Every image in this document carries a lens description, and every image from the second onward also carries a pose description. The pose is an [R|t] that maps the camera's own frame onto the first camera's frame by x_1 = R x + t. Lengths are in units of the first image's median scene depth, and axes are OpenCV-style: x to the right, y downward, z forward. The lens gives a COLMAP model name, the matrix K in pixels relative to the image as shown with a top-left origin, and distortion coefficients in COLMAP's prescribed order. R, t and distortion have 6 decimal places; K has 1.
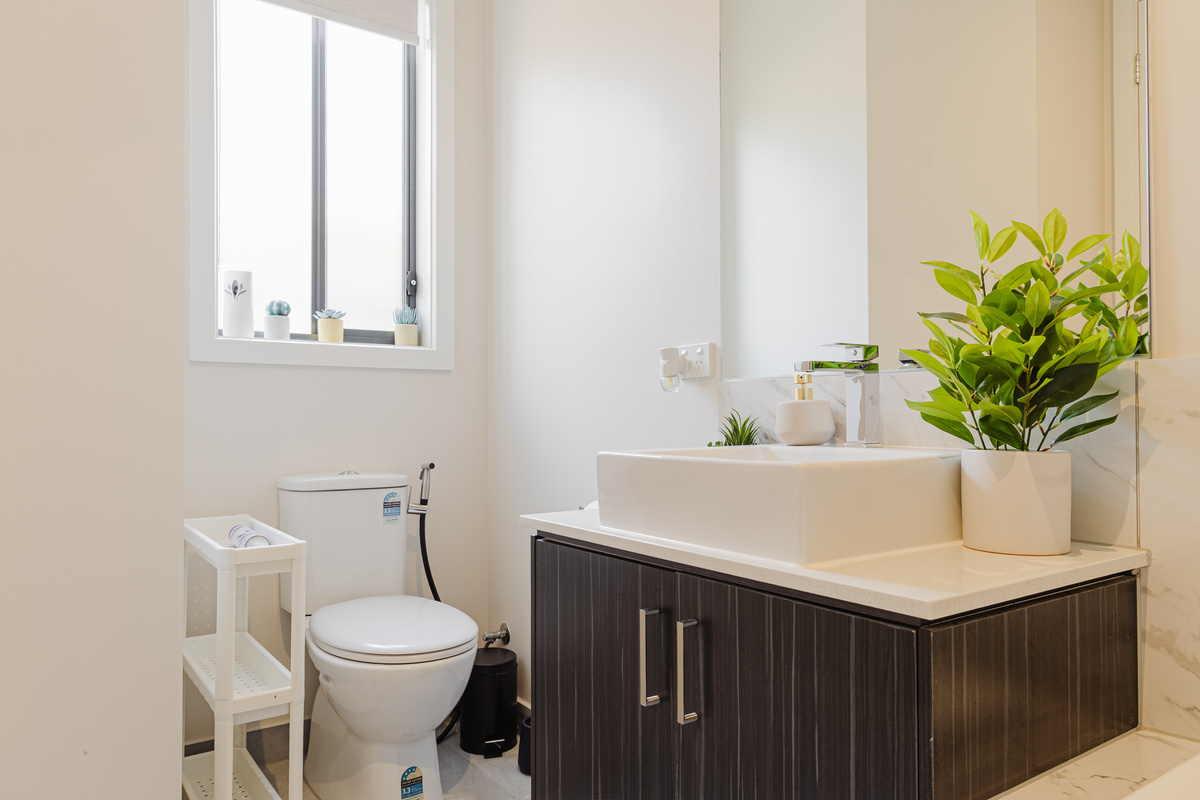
lens RADIAL K [[825.1, 0, 597.6], [0, 825.1, 406.1], [0, 0, 1]] dist [0.007188, -0.000218]
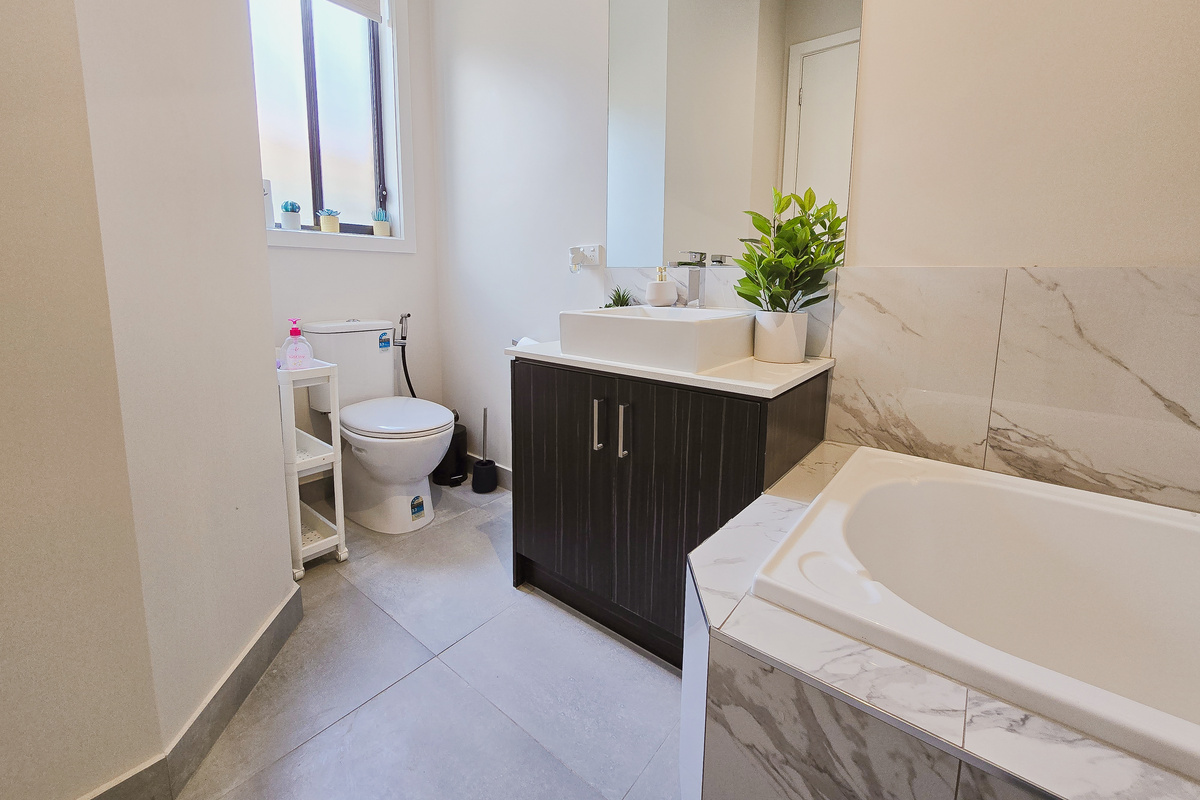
lens RADIAL K [[489.9, 0, 616.5], [0, 489.9, 347.1], [0, 0, 1]] dist [0.008483, -0.000348]
pose [[0.960270, -0.024384, 0.278004, -0.152525], [-0.016889, 0.989272, 0.145108, -0.019212], [-0.278560, -0.144038, 0.949557, -0.017817]]
